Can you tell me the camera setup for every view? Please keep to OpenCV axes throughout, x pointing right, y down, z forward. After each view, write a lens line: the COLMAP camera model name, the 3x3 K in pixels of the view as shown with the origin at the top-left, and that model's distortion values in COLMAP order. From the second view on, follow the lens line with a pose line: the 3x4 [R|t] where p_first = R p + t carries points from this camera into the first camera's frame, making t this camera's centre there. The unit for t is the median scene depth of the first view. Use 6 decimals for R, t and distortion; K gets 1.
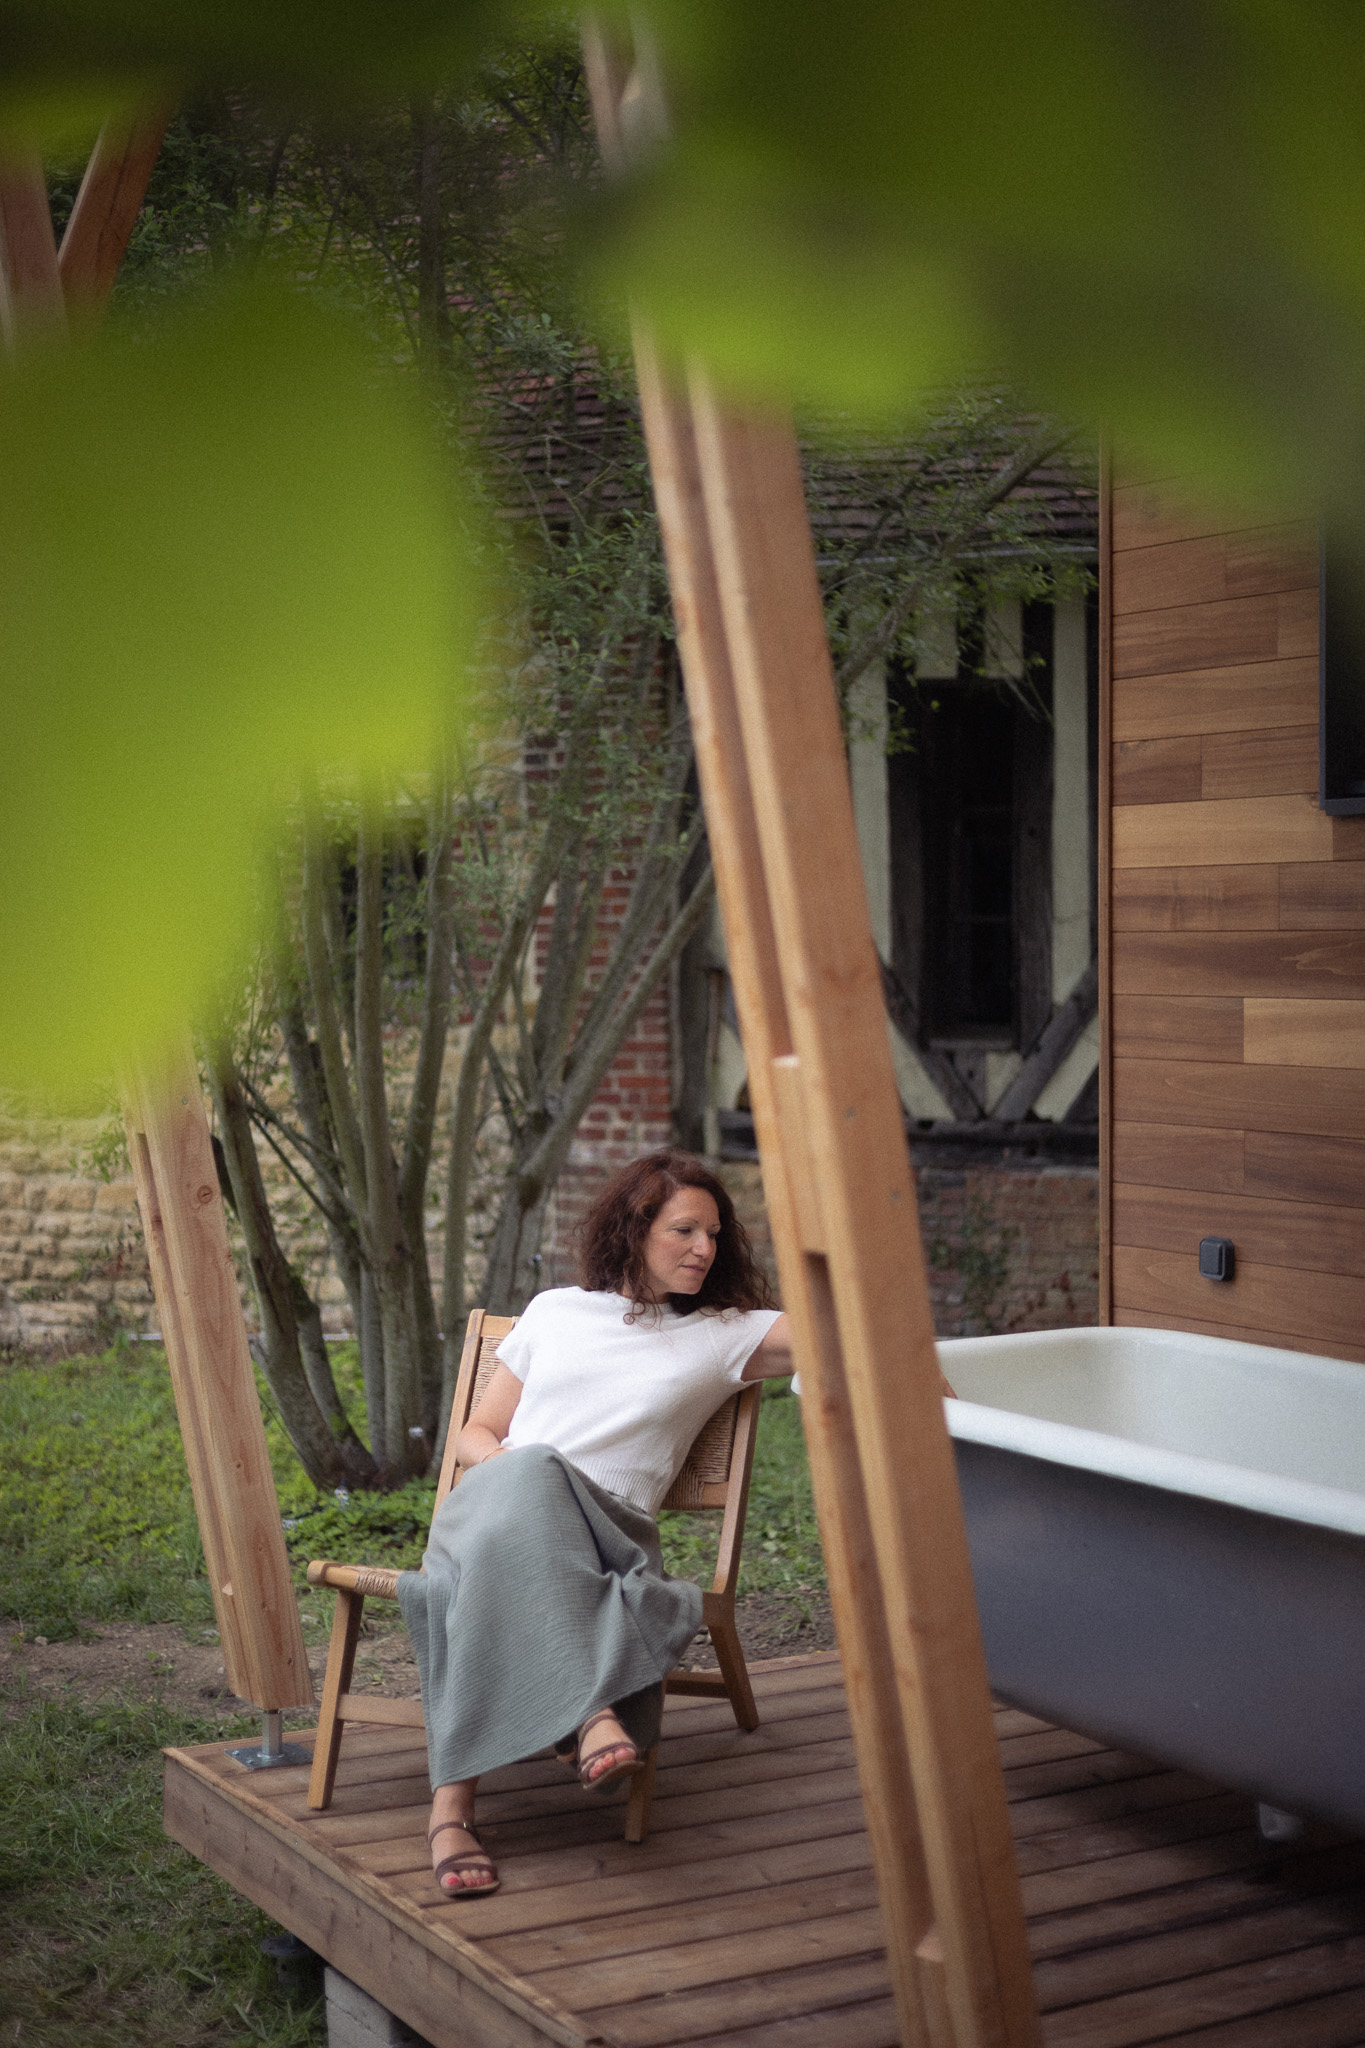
lens RADIAL K [[2979.2, 0, 671.0], [0, 2979.2, 1027.6], [0, 0, 1]] dist [-0.130519, 0.000000]
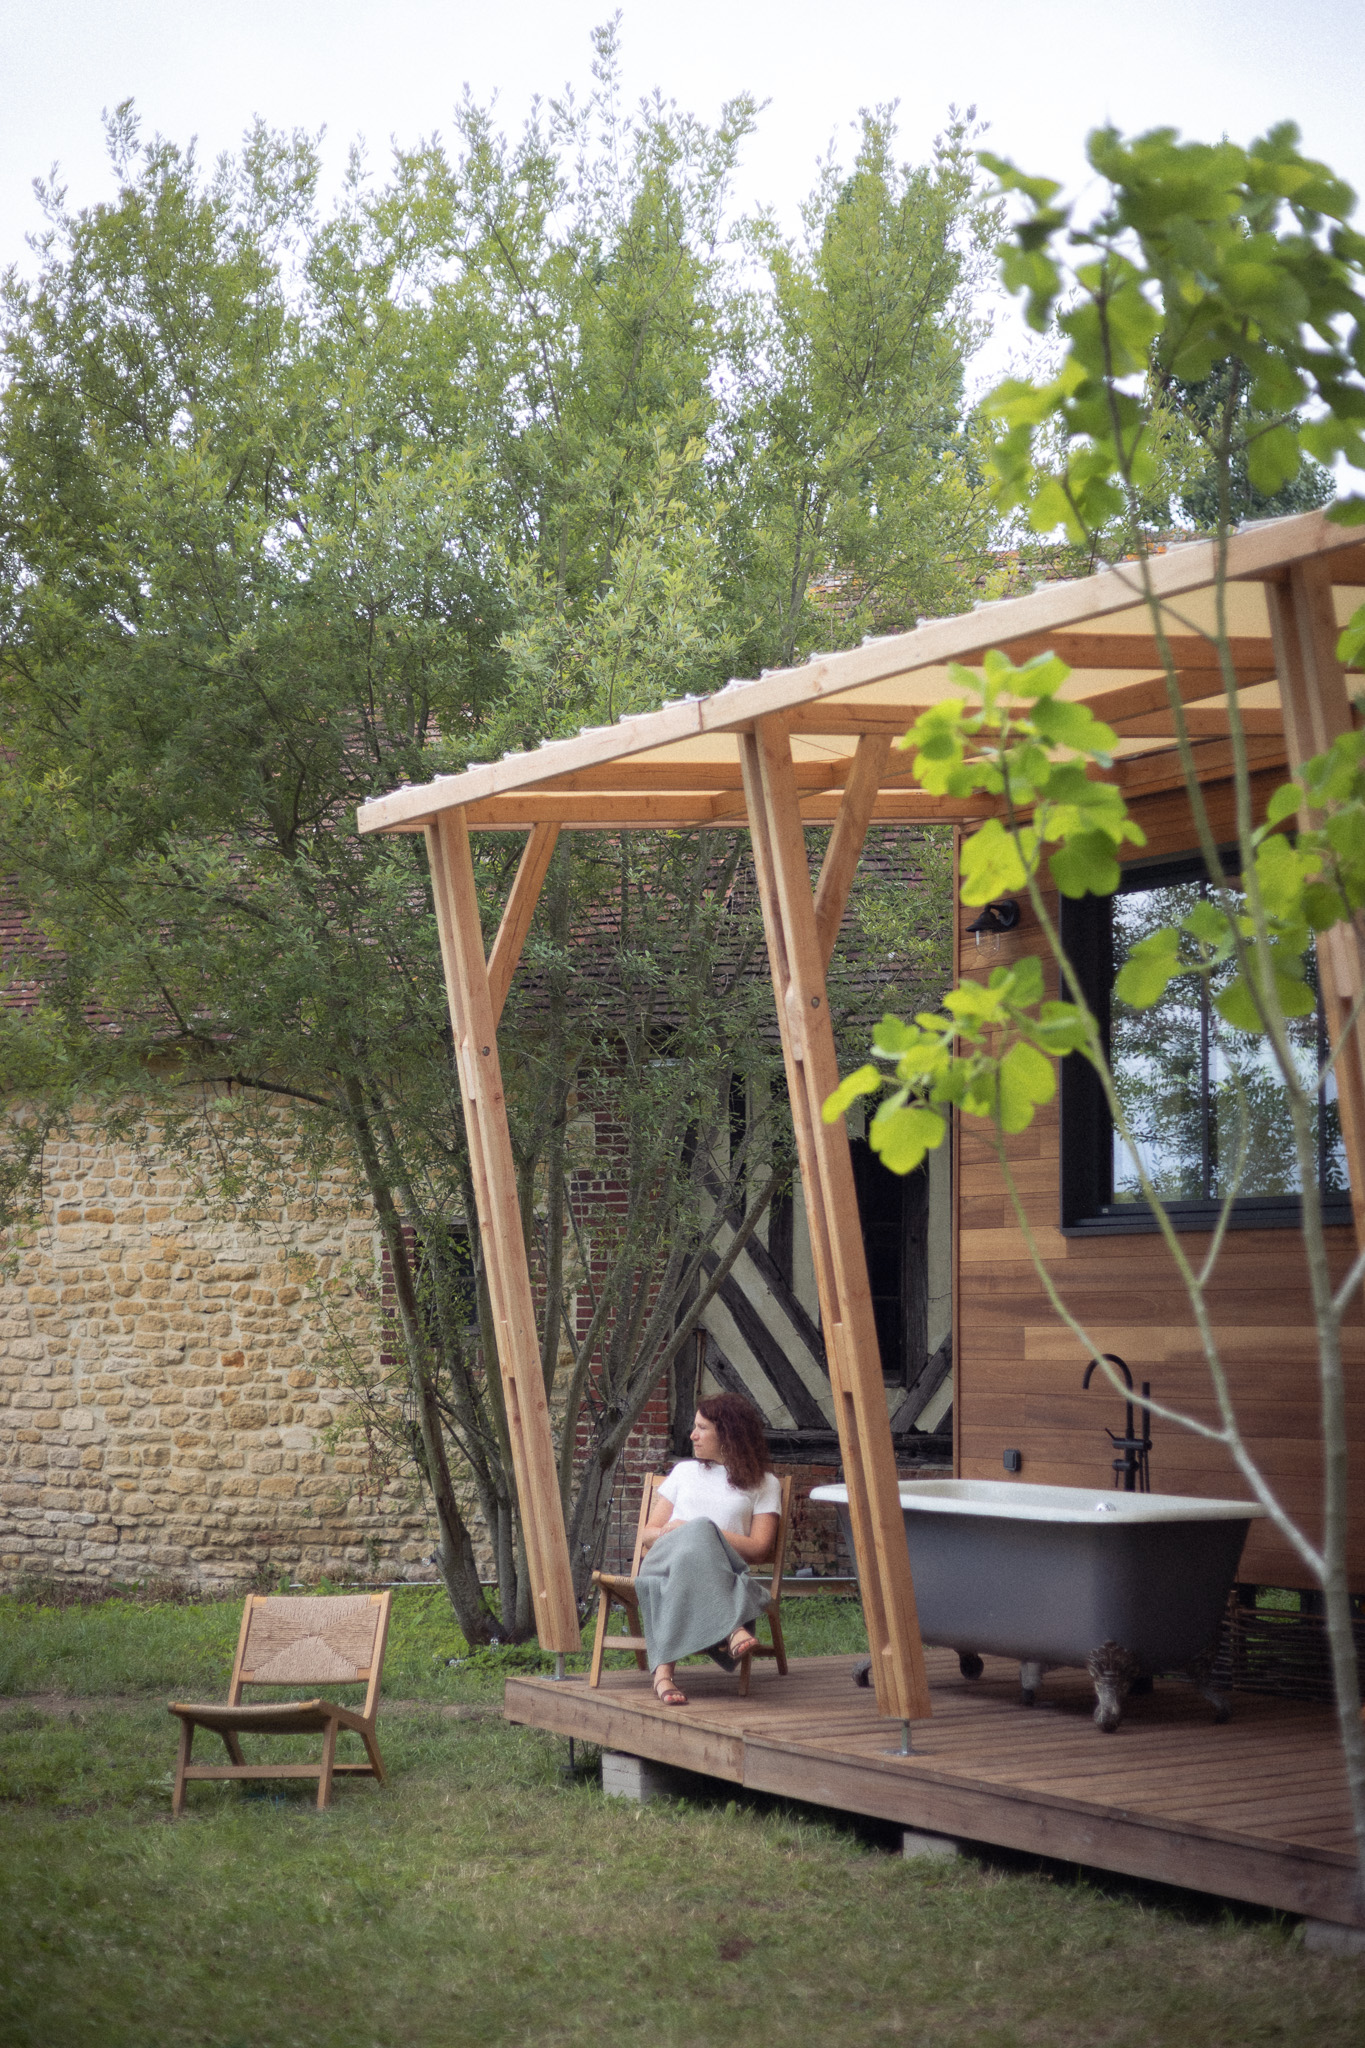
lens RADIAL K [[2979.2, 0, 693.0], [0, 2979.2, 1021.9], [0, 0, 1]] dist [-0.130519, 0.000000]
pose [[0.998669, 0.015963, 0.049037, -0.123633], [-0.009173, 0.990708, -0.135693, 0.056731], [-0.050747, 0.135063, 0.989537, -0.937443]]
